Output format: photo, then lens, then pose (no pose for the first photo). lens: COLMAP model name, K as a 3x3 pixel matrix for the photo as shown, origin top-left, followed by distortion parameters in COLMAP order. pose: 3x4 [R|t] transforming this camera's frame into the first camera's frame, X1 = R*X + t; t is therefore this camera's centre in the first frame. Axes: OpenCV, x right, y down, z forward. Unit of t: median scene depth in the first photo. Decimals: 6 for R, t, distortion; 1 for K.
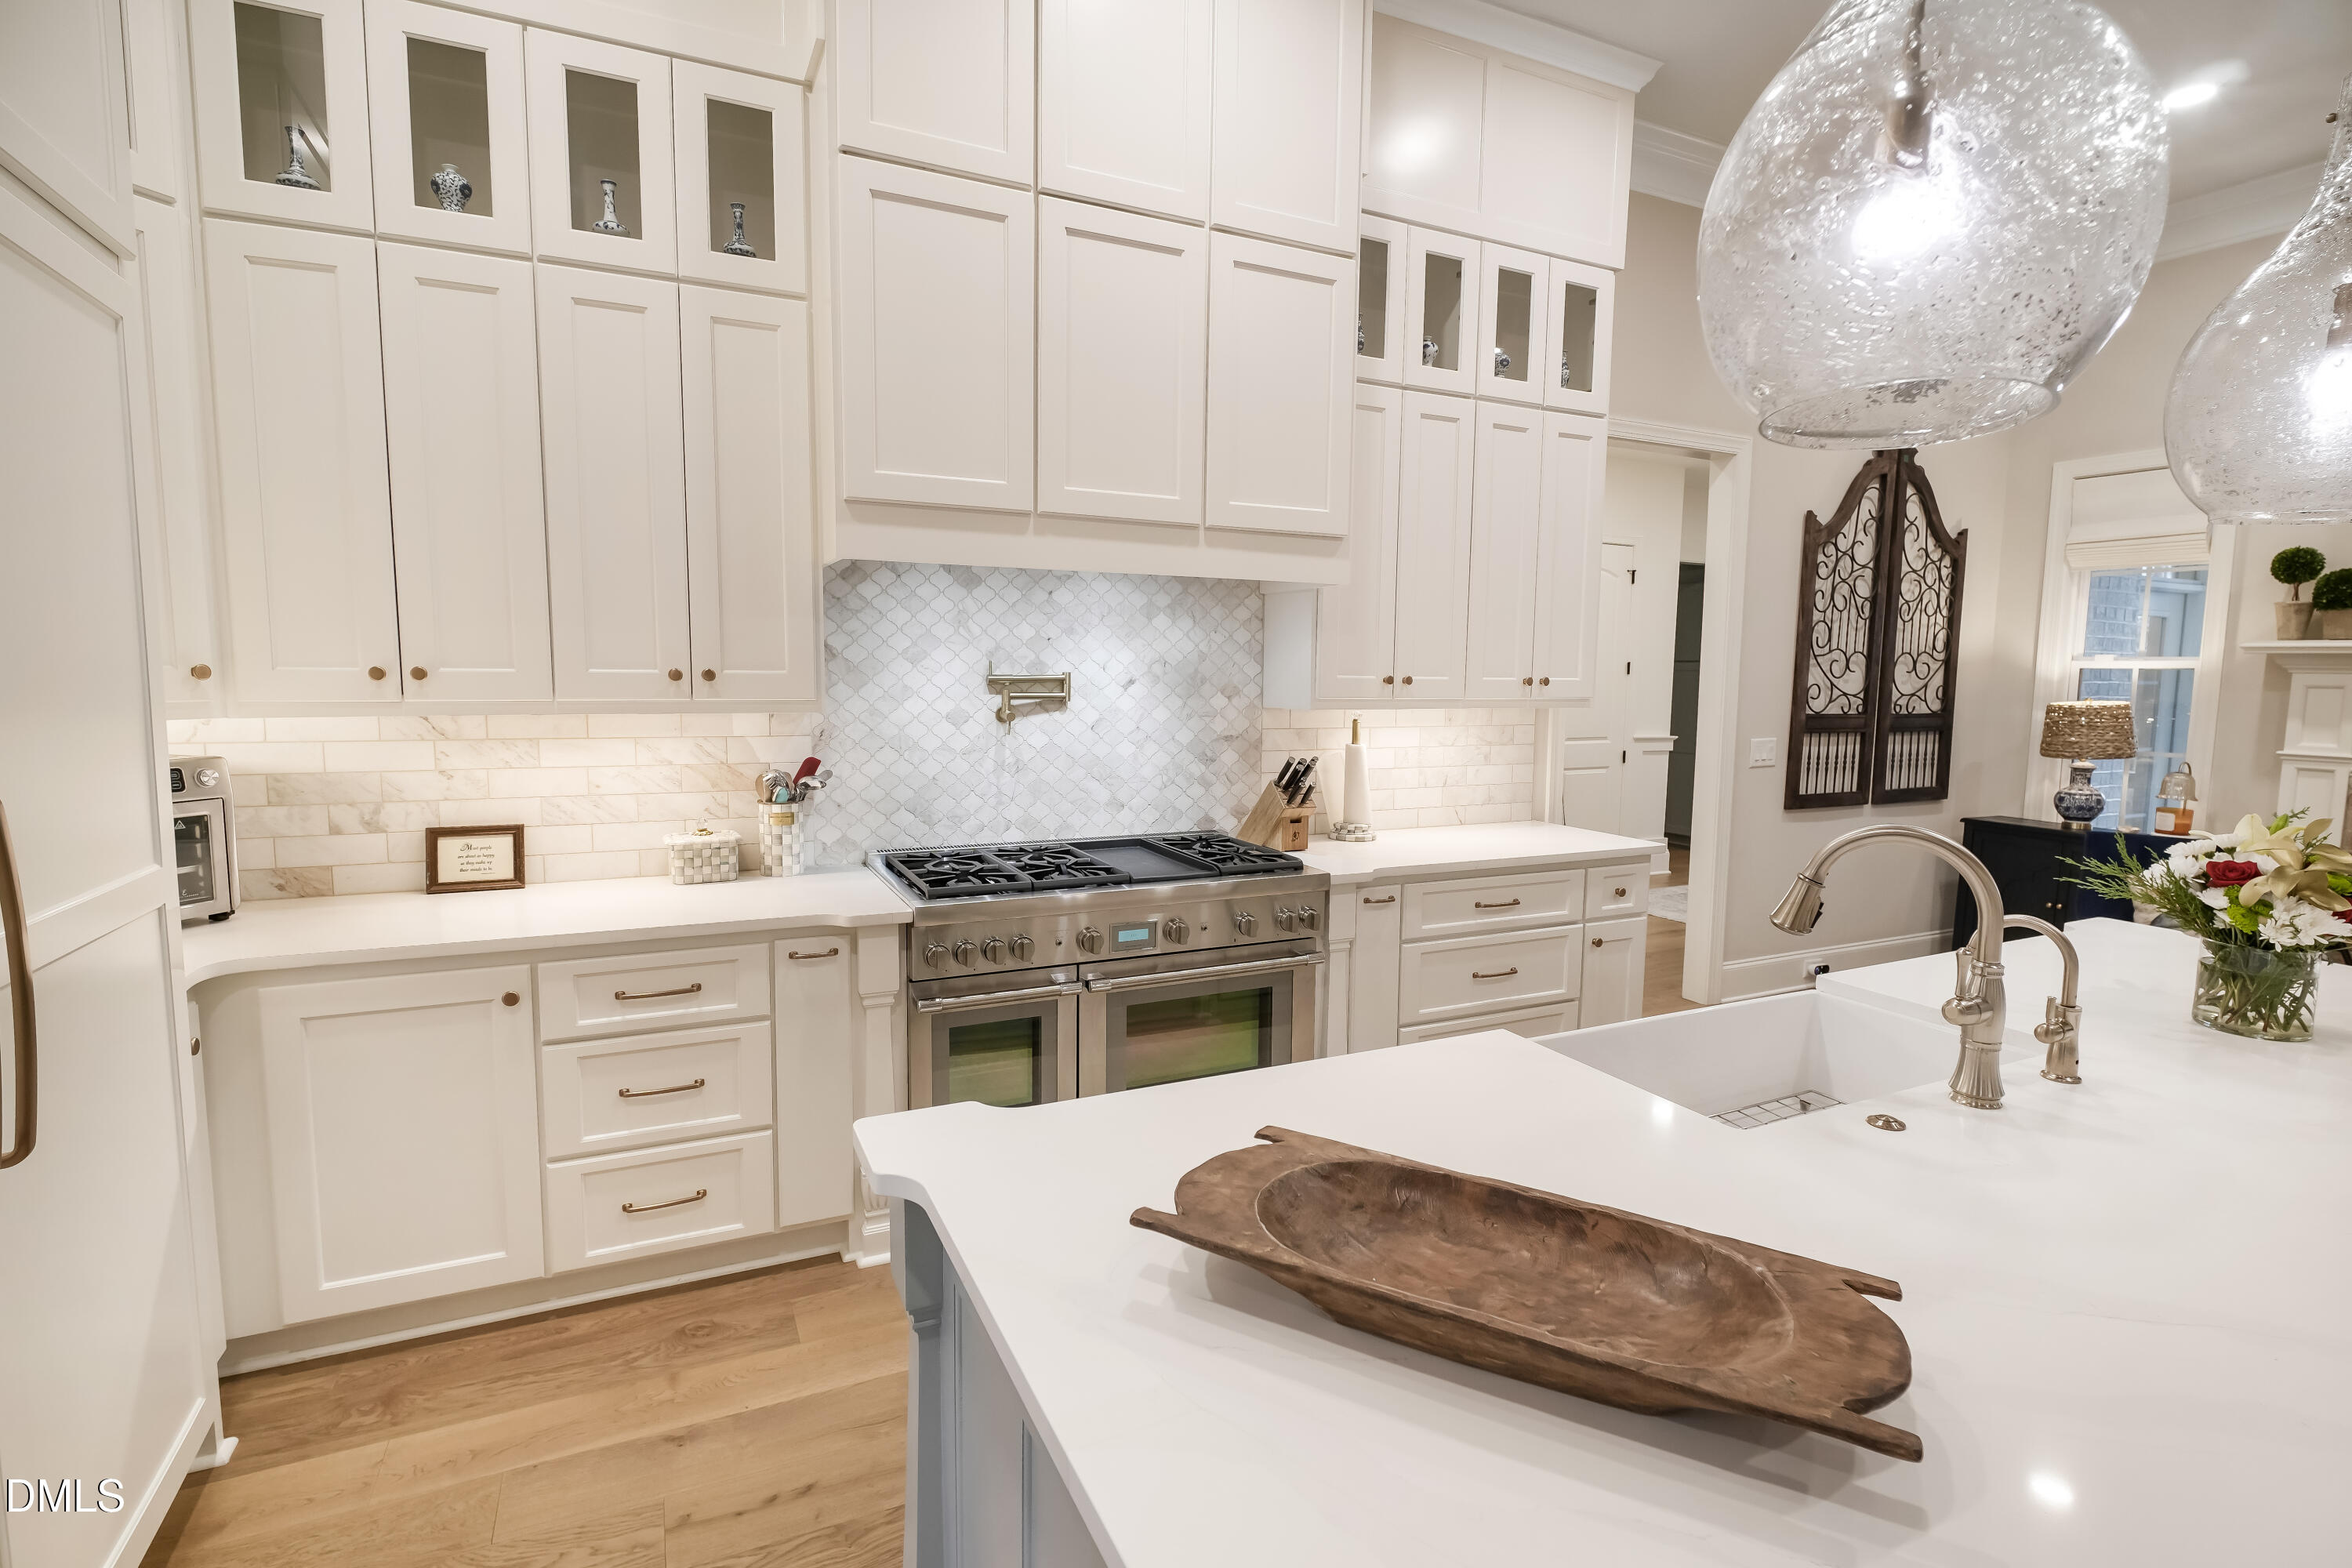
lens RADIAL K [[1146.7, 0, 1180.4], [0, 1146.7, 793.9], [0, 0, 1]] dist [-0.003110, -0.003502]
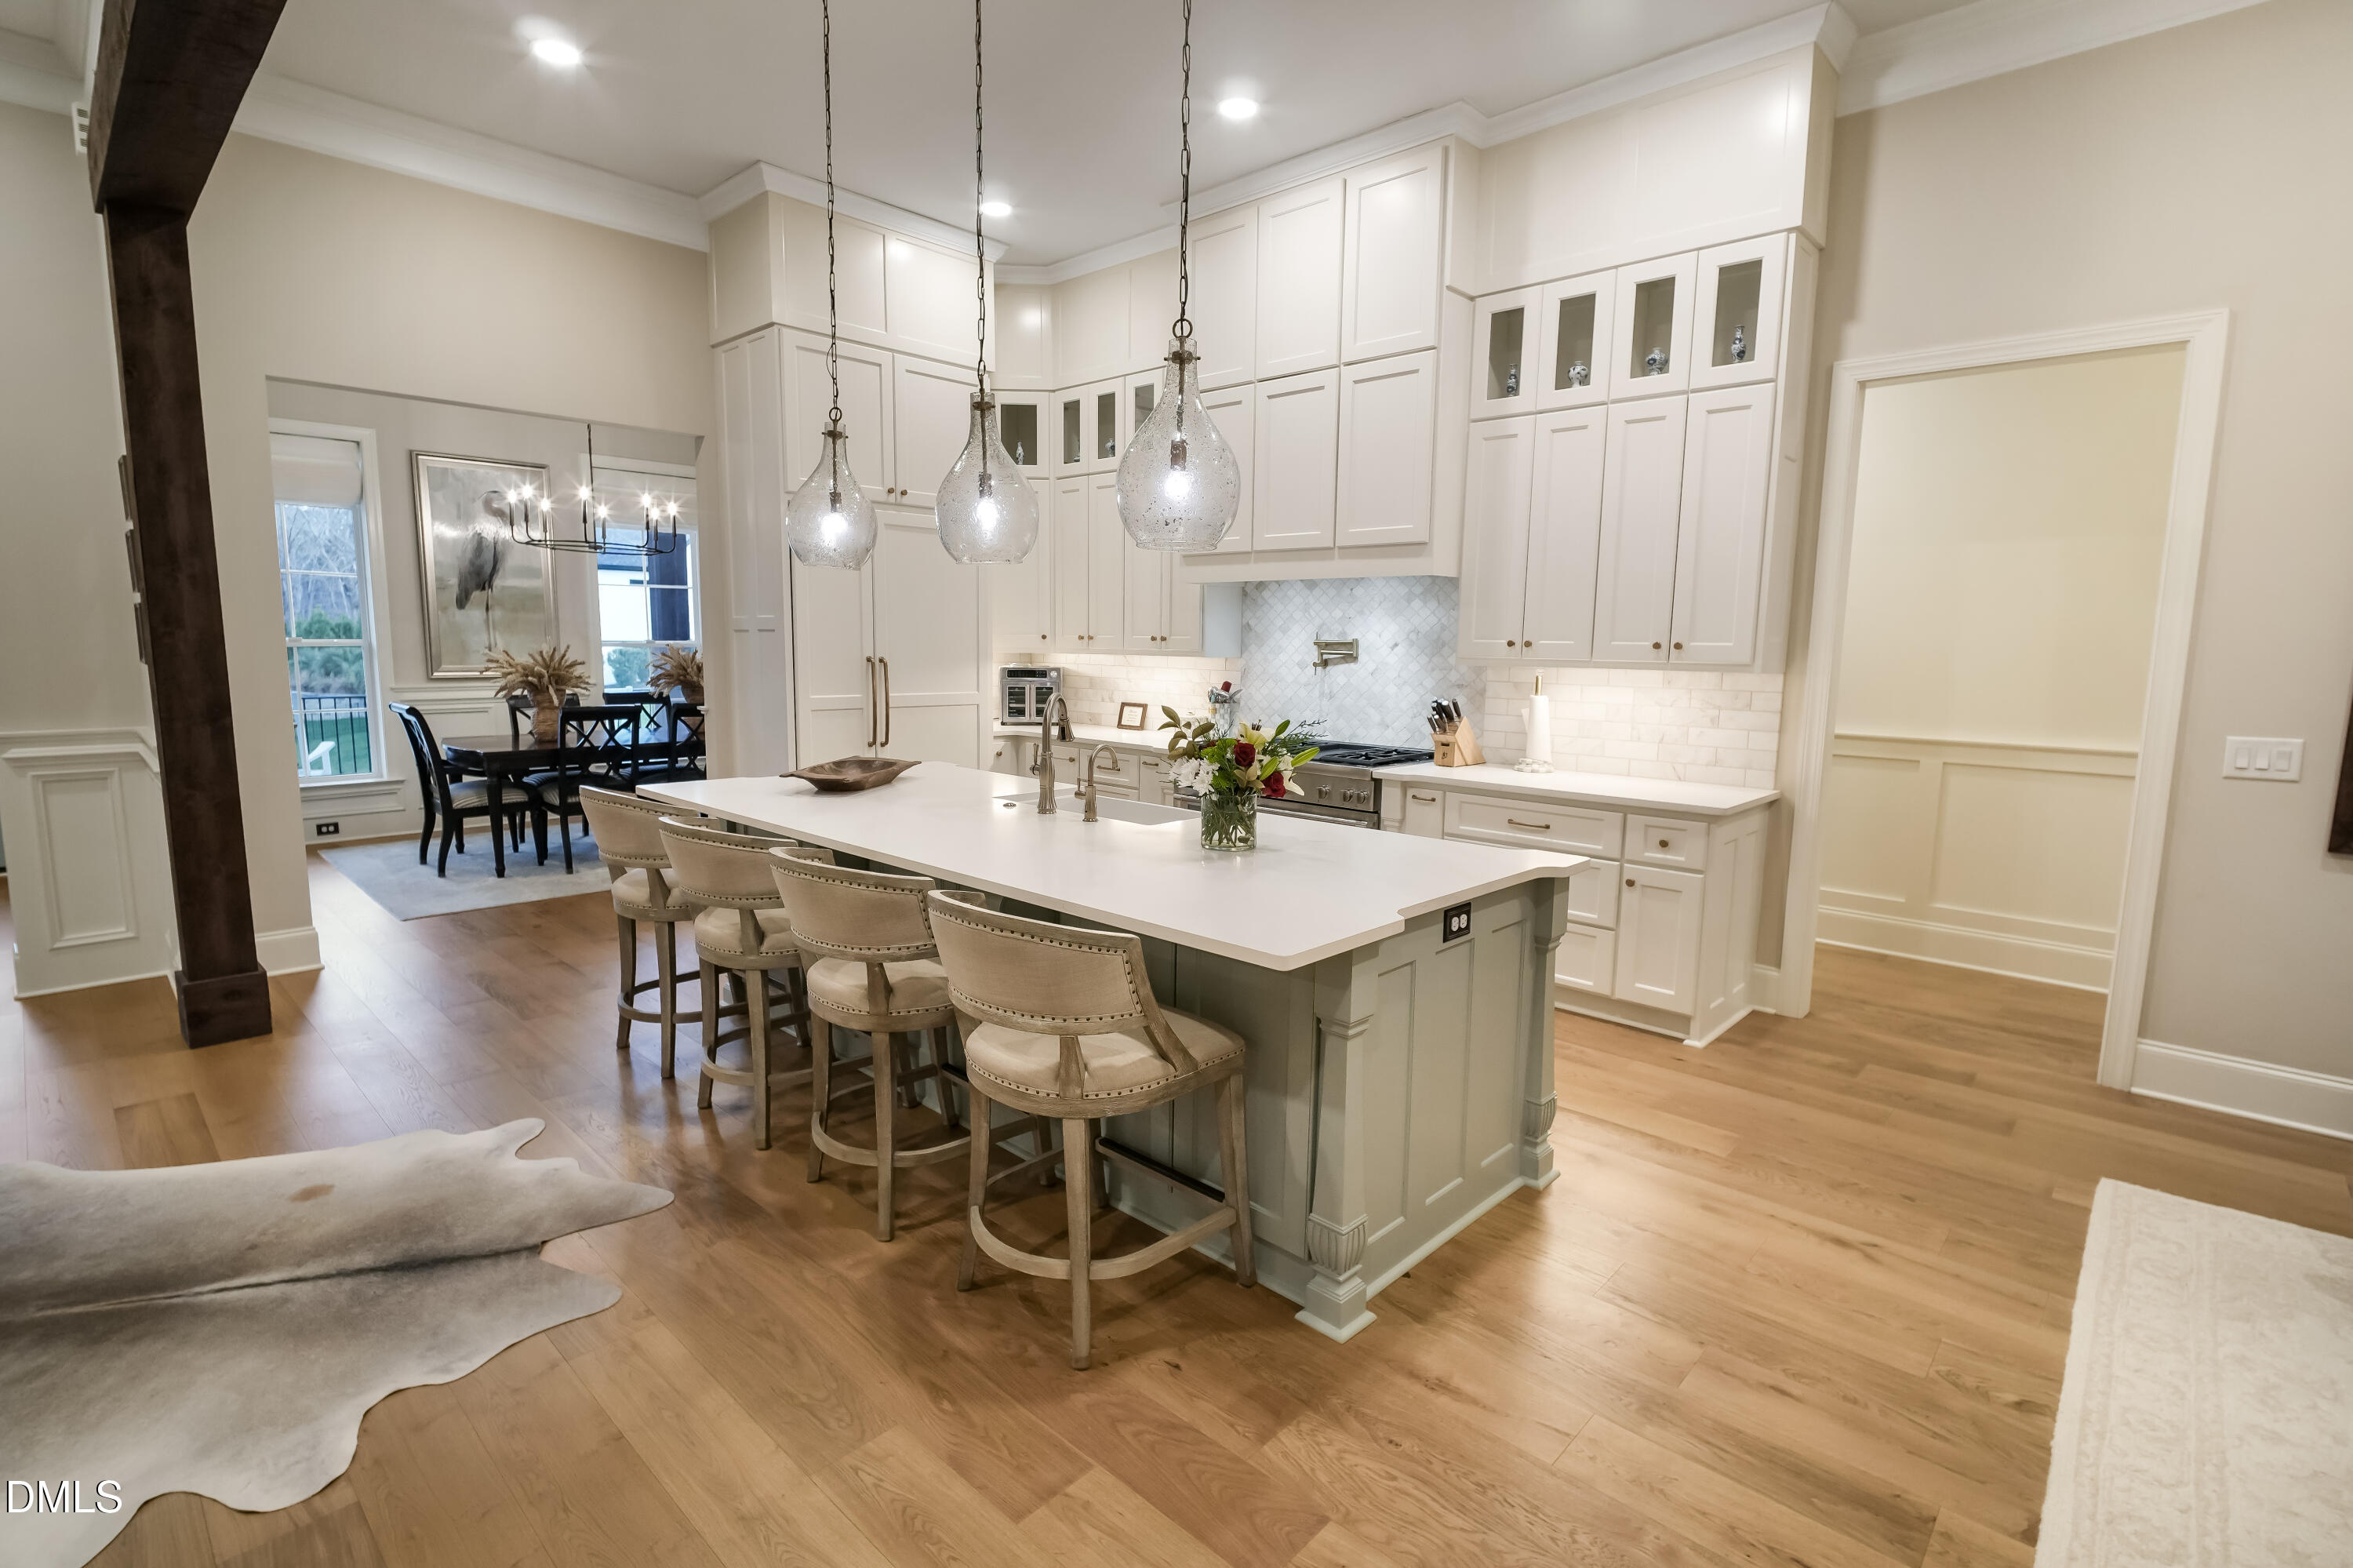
lens RADIAL K [[1112.9, 0, 1164.2], [0, 1112.9, 780.1], [0, 0, 1]] dist [-0.003876, -0.000497]
pose [[0.328885, 0.110282, -0.937909, 1.301766], [-0.114942, 0.990449, 0.076155, 0.002944], [0.937349, 0.082759, 0.338419, 0.233249]]
